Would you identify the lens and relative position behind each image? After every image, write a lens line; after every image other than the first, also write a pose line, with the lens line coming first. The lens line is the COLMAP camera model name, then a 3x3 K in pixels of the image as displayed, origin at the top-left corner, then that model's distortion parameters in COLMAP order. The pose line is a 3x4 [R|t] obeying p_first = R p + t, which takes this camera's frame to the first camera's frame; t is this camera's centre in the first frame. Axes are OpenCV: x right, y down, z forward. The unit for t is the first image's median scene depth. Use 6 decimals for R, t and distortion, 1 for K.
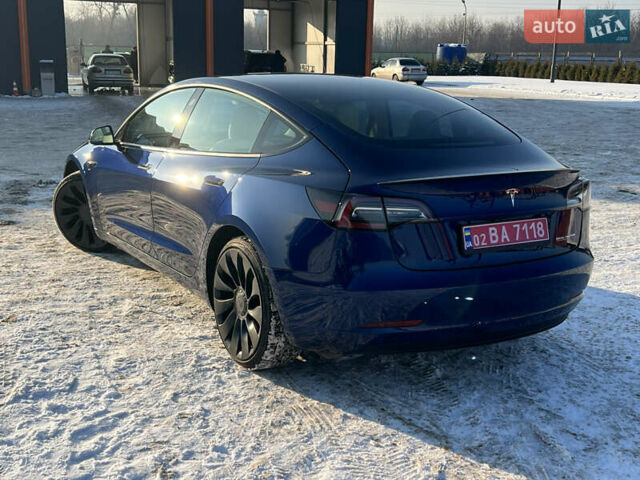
lens RADIAL K [[934.6, 0, 320.0], [0, 934.6, 240.0], [0, 0, 1]] dist [0.200771, -0.690279]
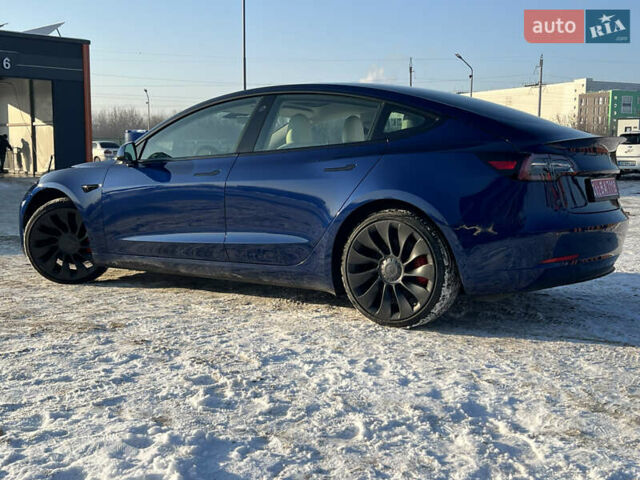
lens RADIAL K [[934.6, 0, 320.0], [0, 934.6, 240.0], [0, 0, 1]] dist [0.200771, -0.690279]
pose [[0.888826, -0.057782, 0.454588, -0.659711], [0.112234, 0.989254, -0.093701, 0.126706], [-0.444289, 0.134304, 0.885759, 0.048985]]
